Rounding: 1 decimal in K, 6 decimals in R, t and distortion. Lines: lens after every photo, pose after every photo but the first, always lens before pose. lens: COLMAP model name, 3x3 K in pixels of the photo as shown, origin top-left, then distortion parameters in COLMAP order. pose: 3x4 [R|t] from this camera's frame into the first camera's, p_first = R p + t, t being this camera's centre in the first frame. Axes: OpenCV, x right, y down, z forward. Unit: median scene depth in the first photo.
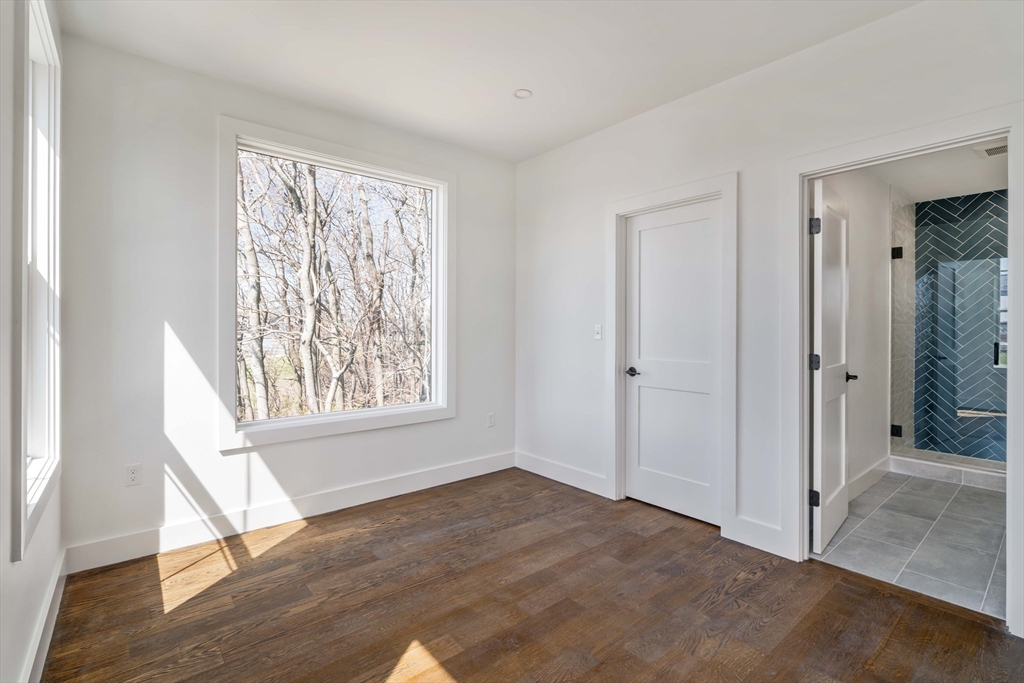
lens RADIAL K [[469.1, 0, 515.3], [0, 469.1, 326.7], [0, 0, 1]] dist [-0.001997, -0.000098]
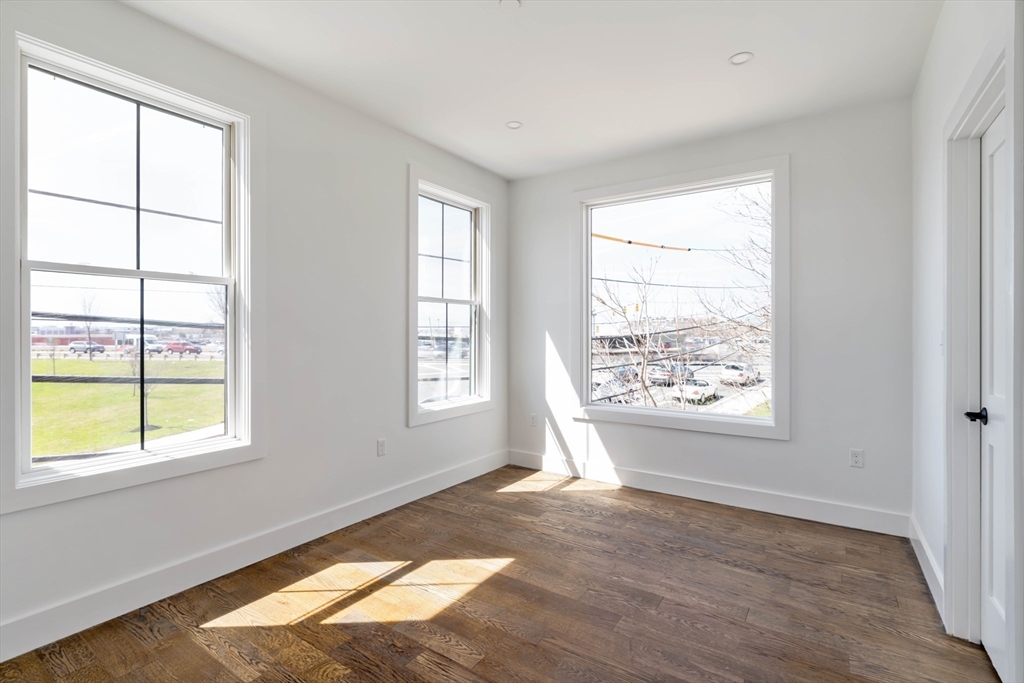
lens RADIAL K [[469.1, 0, 515.3], [0, 469.1, 326.7], [0, 0, 1]] dist [-0.001997, -0.000098]
pose [[0.289836, -0.015014, -0.956958, 0.737926], [0.006449, 0.999885, -0.013734, -0.004211], [0.957055, -0.002191, 0.289900, 0.386689]]
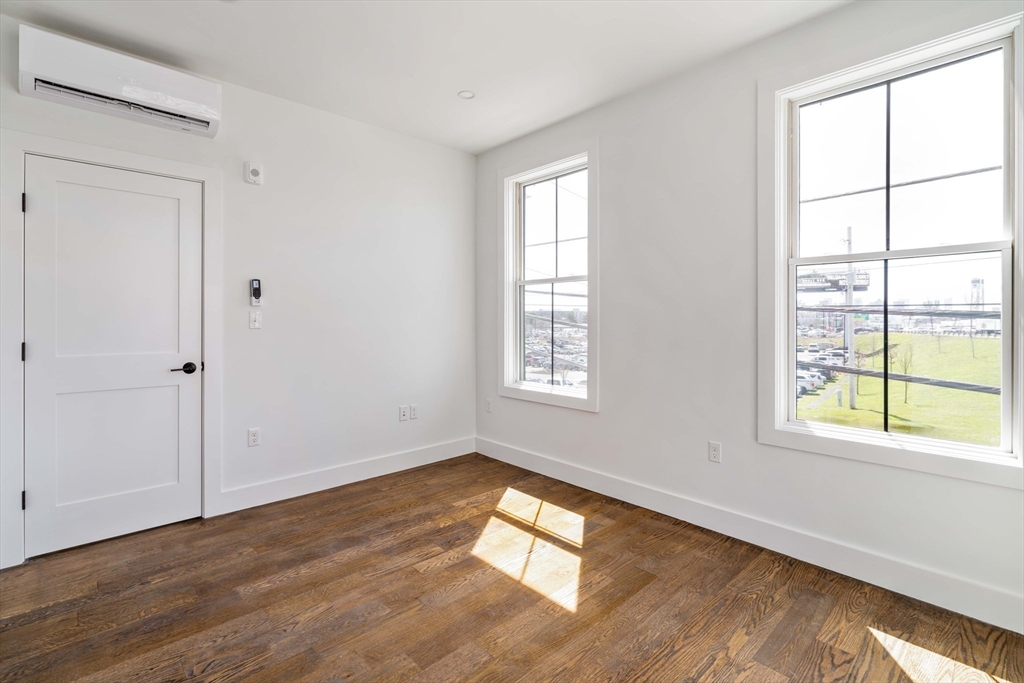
lens RADIAL K [[490.6, 0, 515.3], [0, 490.6, 317.9], [0, 0, 1]] dist [-0.004095, 0.000052]
pose [[-0.997992, -0.000549, -0.063344, 0.009121], [0.000016, 0.999960, -0.008921, 0.011461], [0.063346, -0.008904, -0.997952, 1.363154]]
